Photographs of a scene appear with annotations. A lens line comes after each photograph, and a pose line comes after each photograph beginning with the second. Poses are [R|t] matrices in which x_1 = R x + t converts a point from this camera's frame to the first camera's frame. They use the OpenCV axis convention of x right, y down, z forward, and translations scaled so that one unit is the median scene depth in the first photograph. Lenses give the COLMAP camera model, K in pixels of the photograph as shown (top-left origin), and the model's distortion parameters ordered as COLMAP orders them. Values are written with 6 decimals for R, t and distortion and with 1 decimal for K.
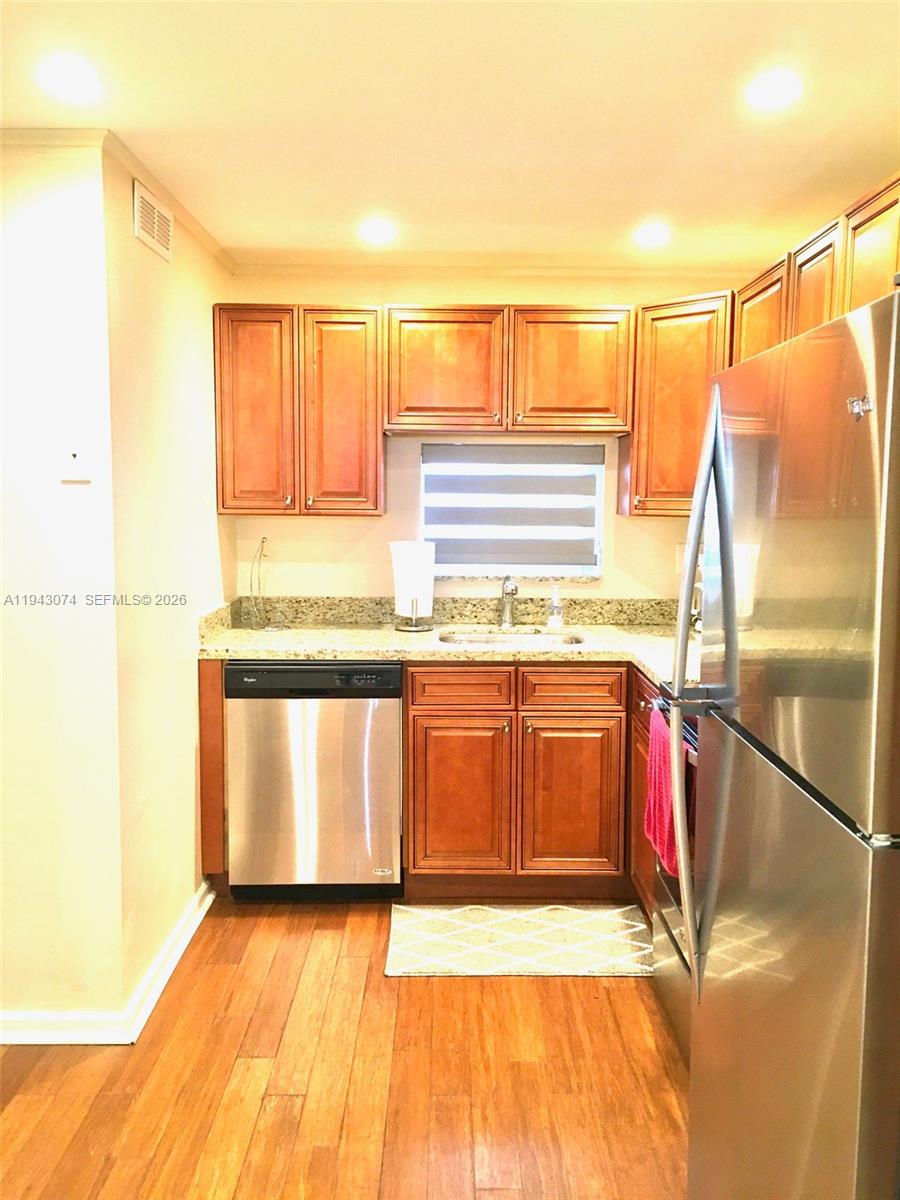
lens RADIAL K [[1018.8, 0, 455.4], [0, 1018.8, 595.9], [0, 0, 1]] dist [0.072255, -0.079418]
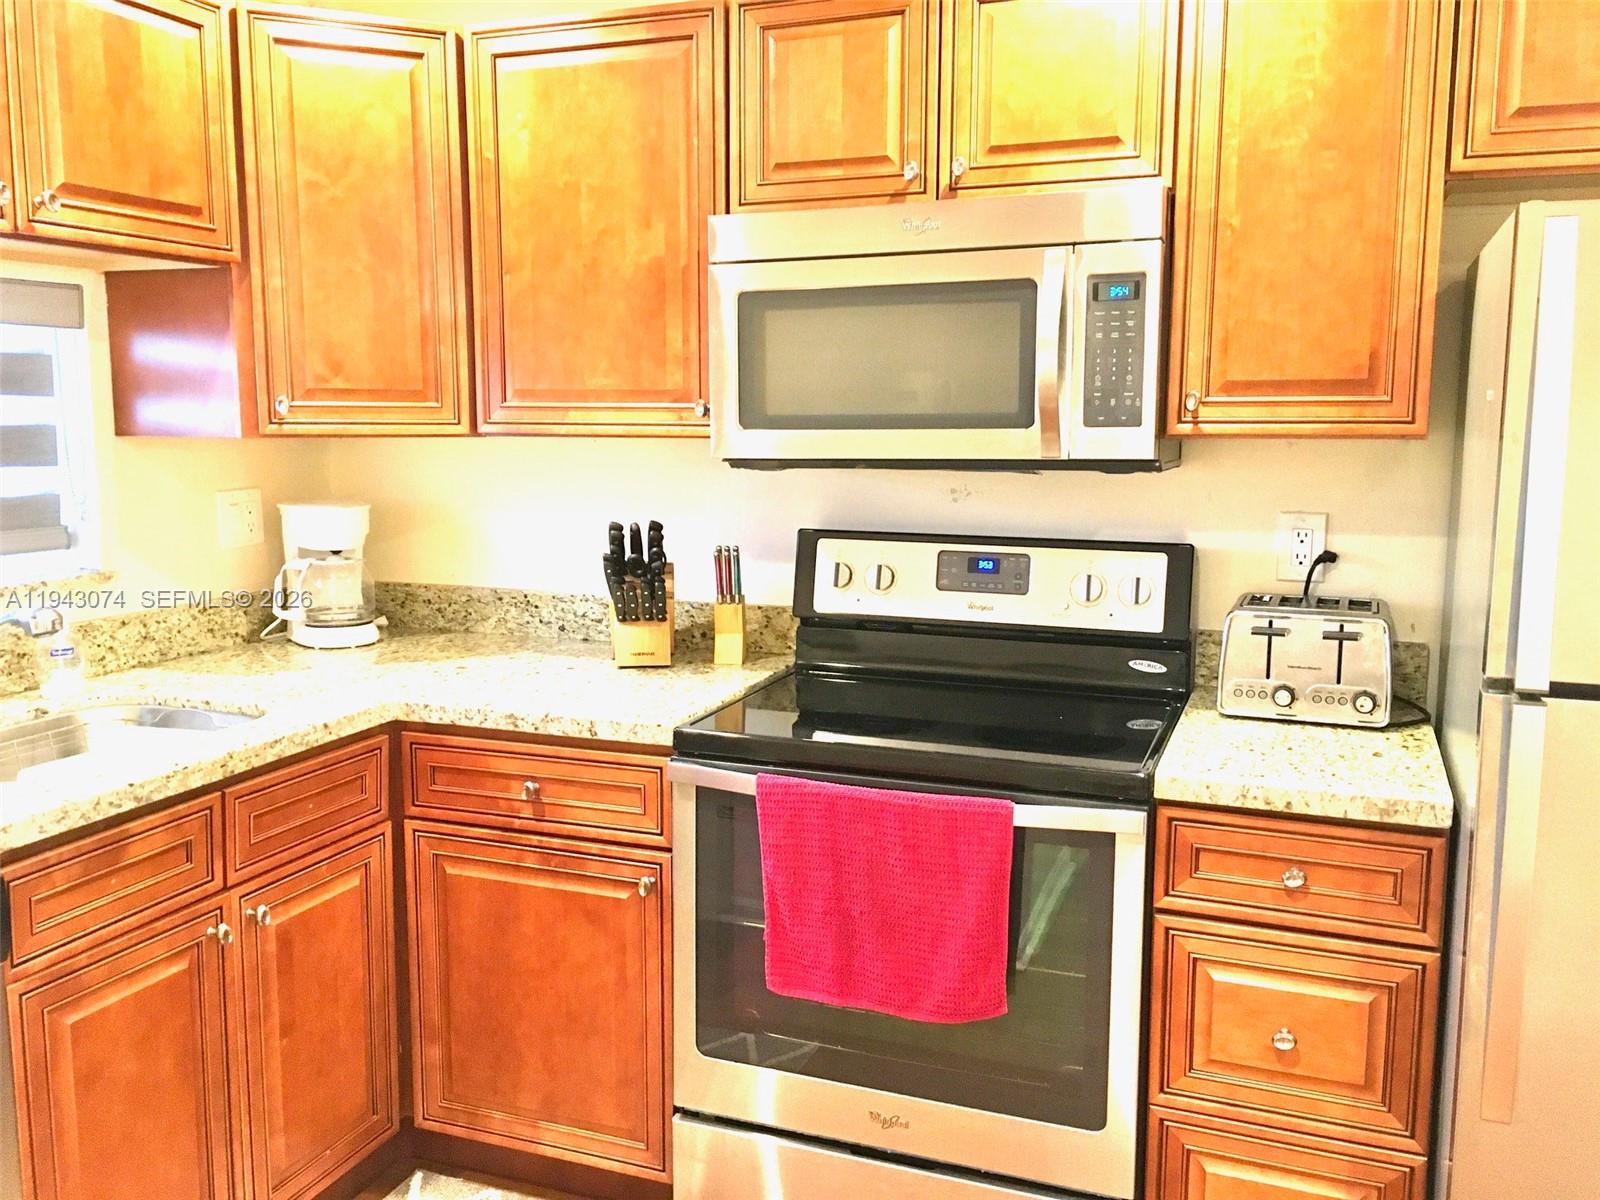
lens RADIAL K [[1358.5, 0, 798.3], [0, 1358.5, 596.2], [0, 0, 1]] dist [0.072255, -0.079418]
pose [[0.347861, -0.130600, 0.928405, -0.364610], [0.094084, 0.990114, 0.104028, -0.047164], [-0.932814, 0.051160, 0.356709, 0.526536]]
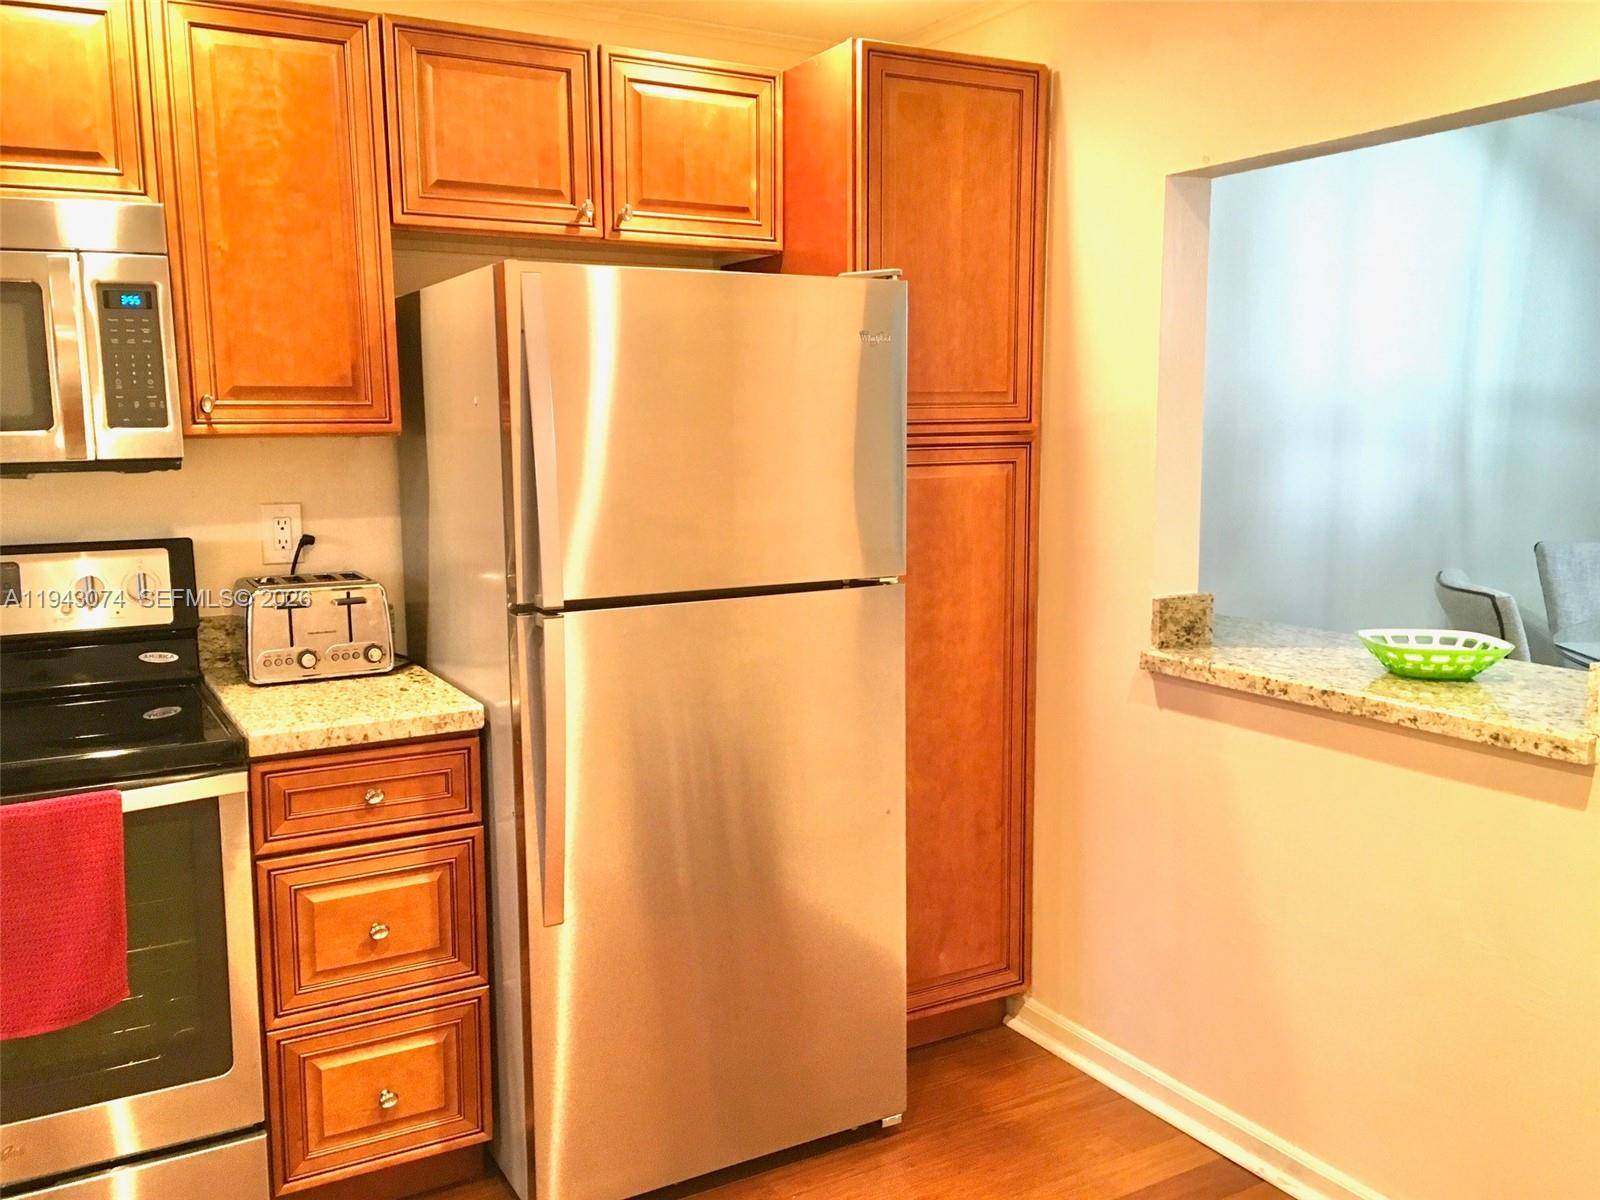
lens RADIAL K [[1358.5, 0, 794.7], [0, 1358.5, 598.0], [0, 0, 1]] dist [0.072255, -0.079418]
pose [[-0.495957, -0.114480, 0.860768, -0.465086], [0.096467, 0.977872, 0.185637, -0.057949], [-0.862972, 0.175103, -0.473938, 0.667298]]
